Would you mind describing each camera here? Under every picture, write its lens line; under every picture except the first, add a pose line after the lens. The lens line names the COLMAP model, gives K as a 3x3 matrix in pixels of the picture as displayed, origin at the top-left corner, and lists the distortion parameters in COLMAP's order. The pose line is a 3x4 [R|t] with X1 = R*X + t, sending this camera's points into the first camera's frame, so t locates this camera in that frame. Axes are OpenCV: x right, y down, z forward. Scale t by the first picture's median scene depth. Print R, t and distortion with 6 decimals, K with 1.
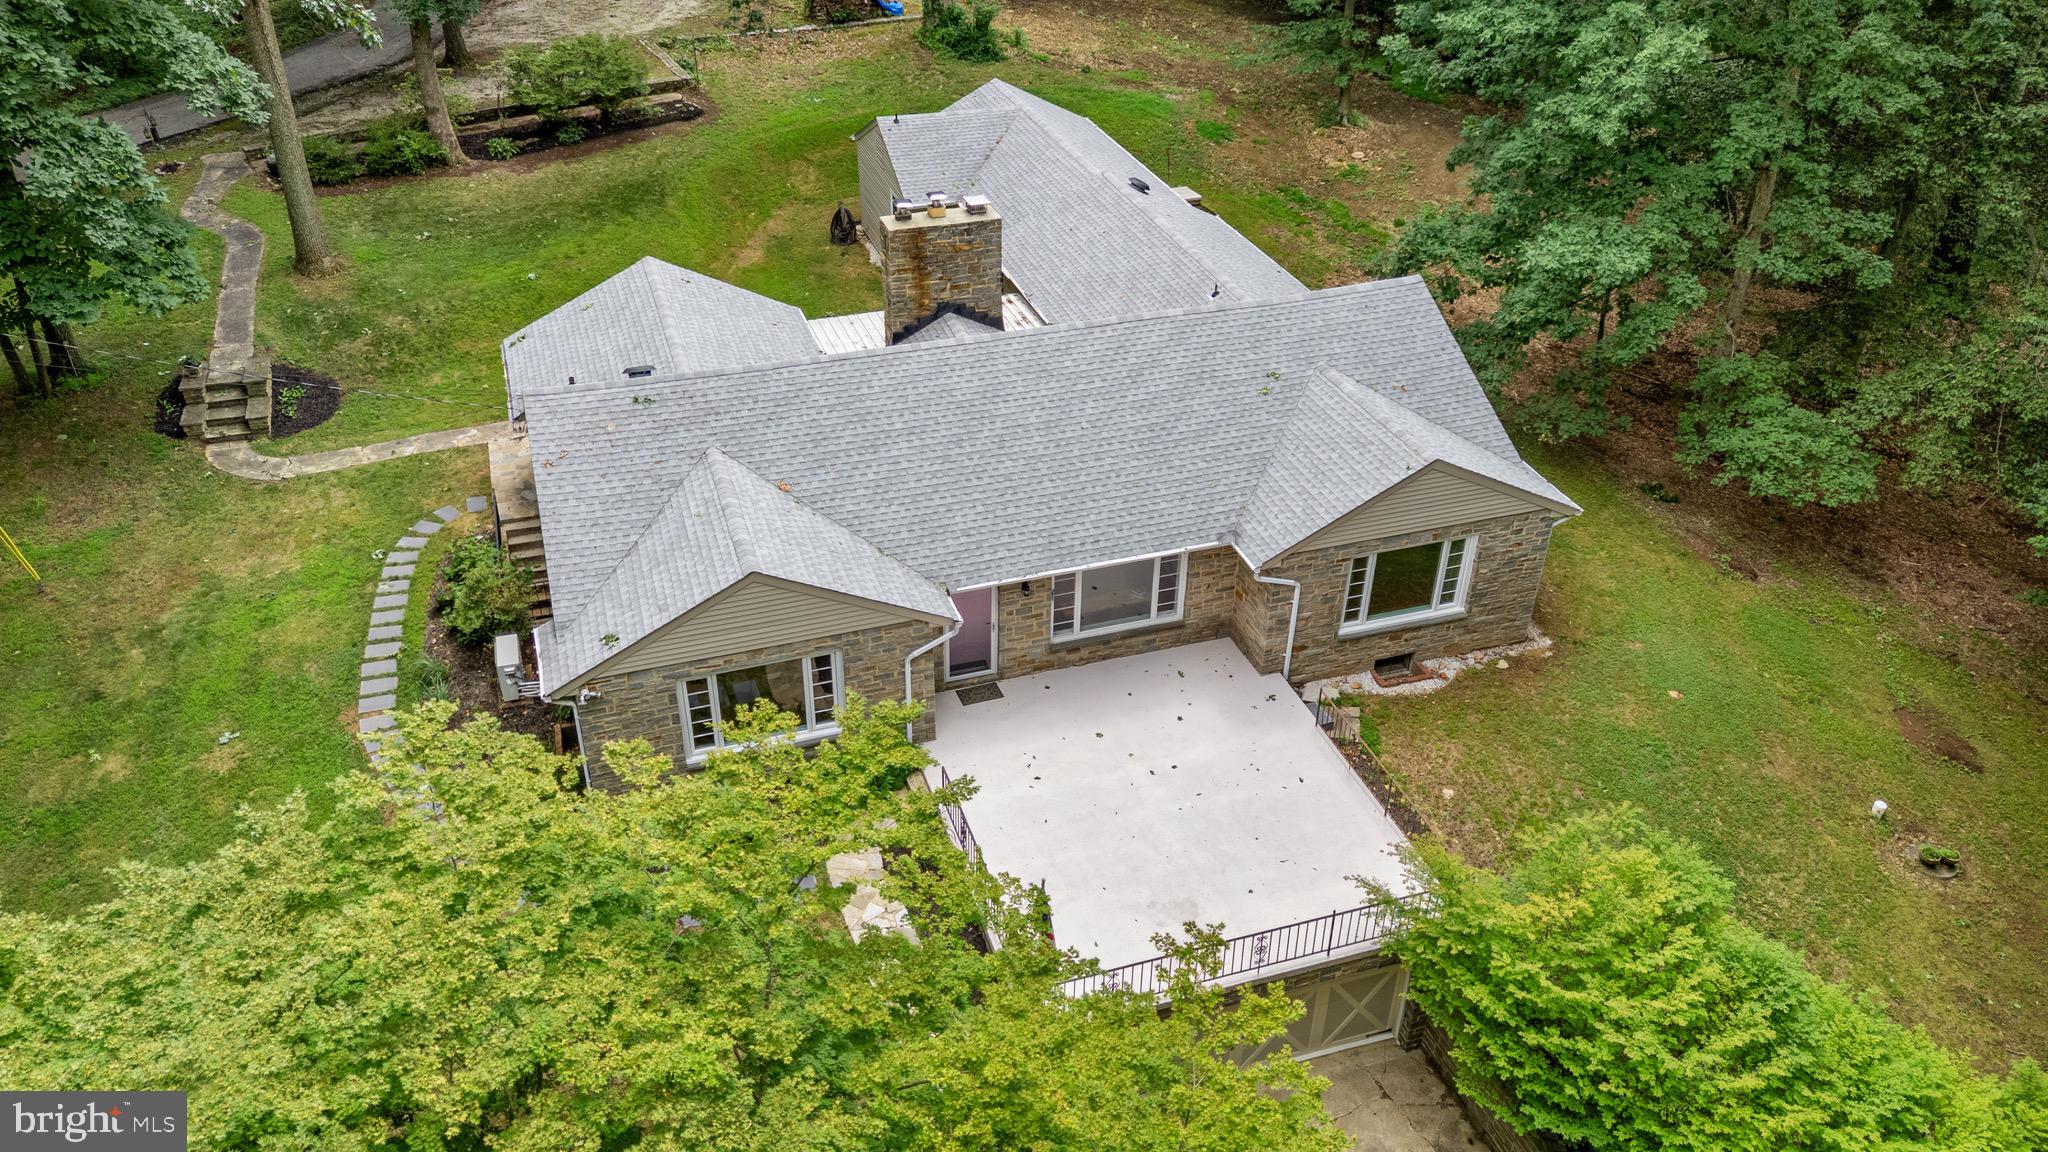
lens RADIAL K [[1504.0, 0, 1024.0], [0, 1504.0, 576.0], [0, 0, 1]] dist [0.071590, -0.004147]
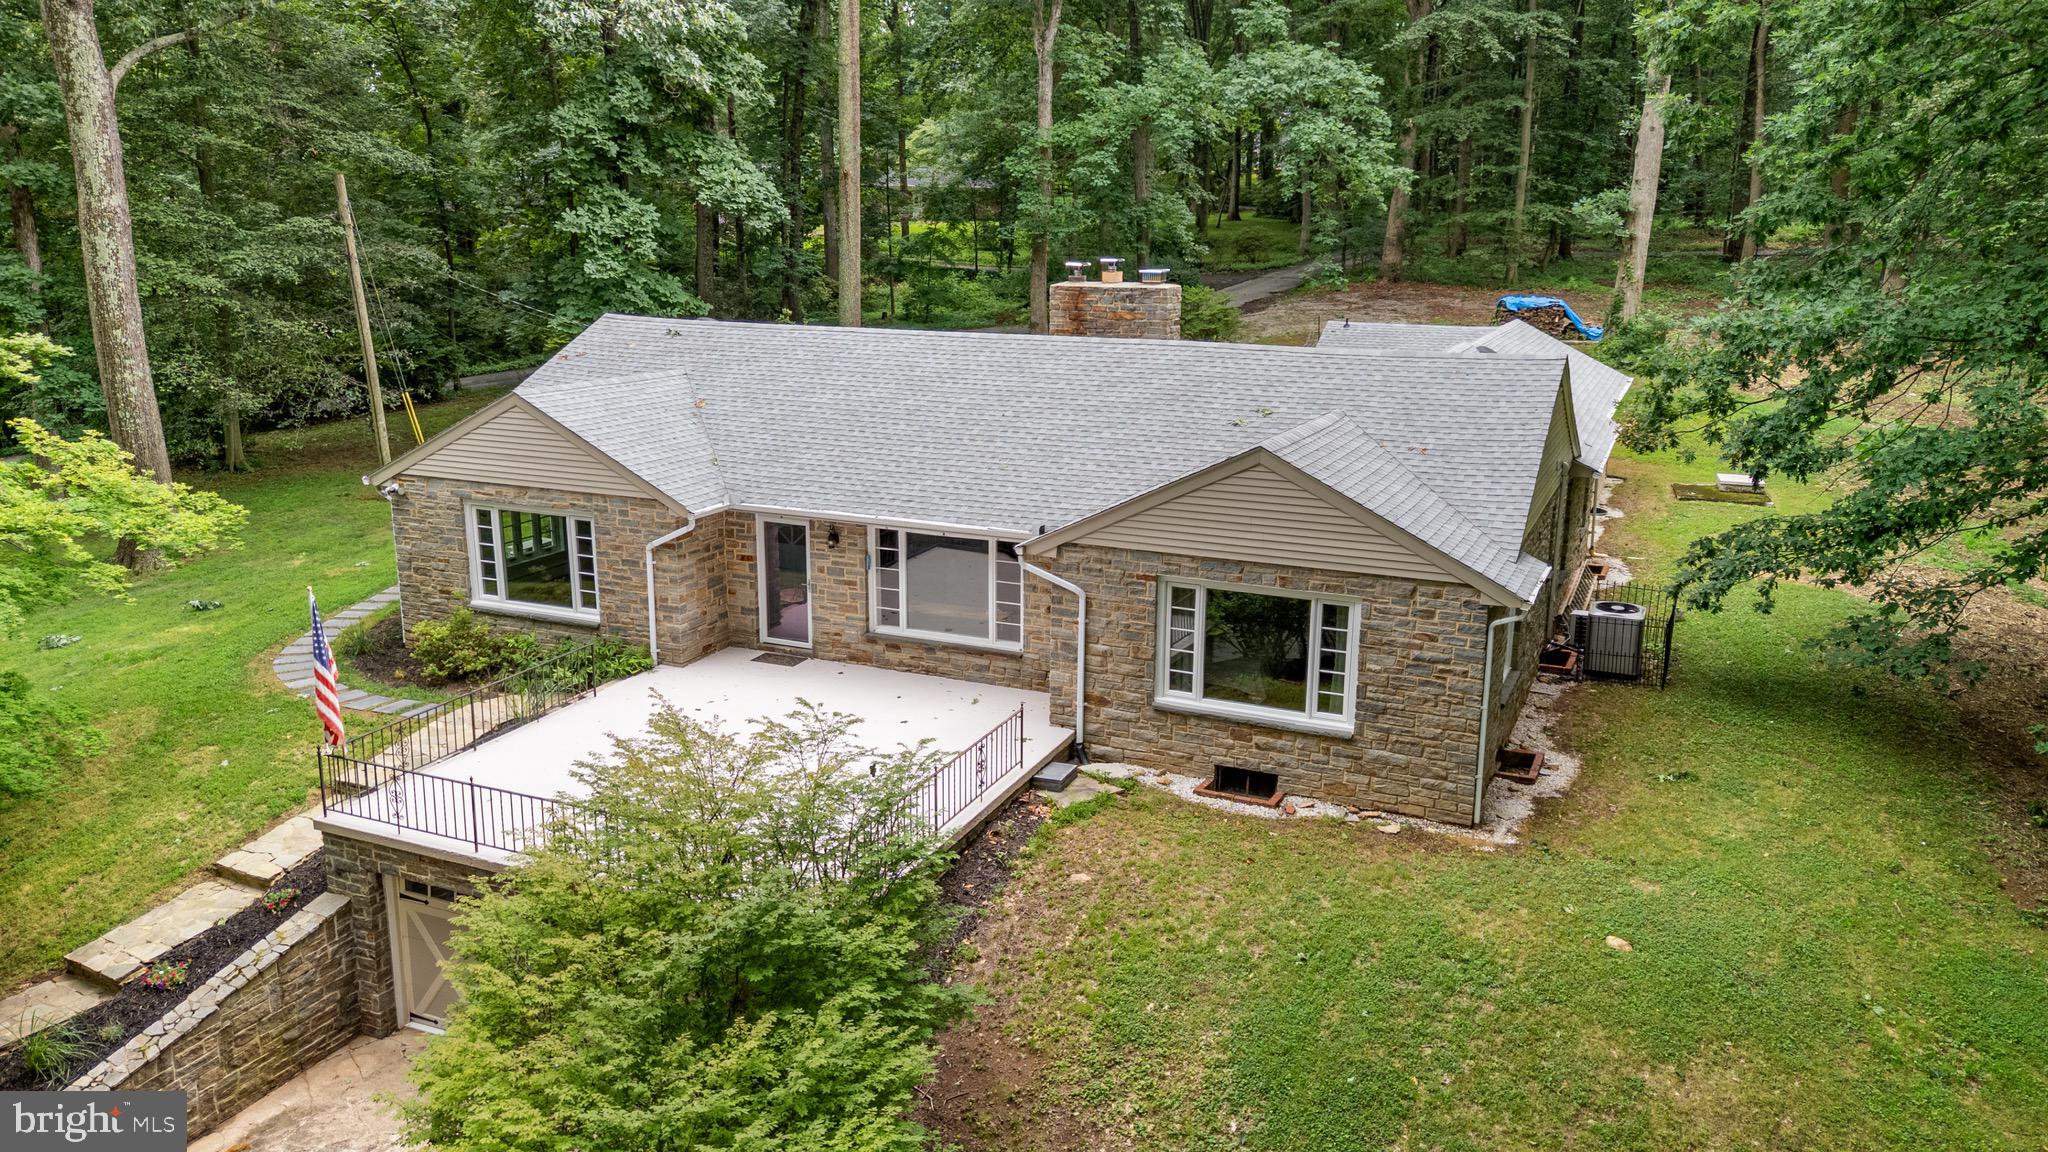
lens RADIAL K [[1504.0, 0, 1024.0], [0, 1504.0, 576.0], [0, 0, 1]] dist [0.071590, -0.004147]
pose [[0.730615, 0.154403, -0.665103, 0.635721], [-0.371873, 0.906930, -0.197959, 0.151547], [0.572636, 0.391966, 0.720035, 0.420791]]
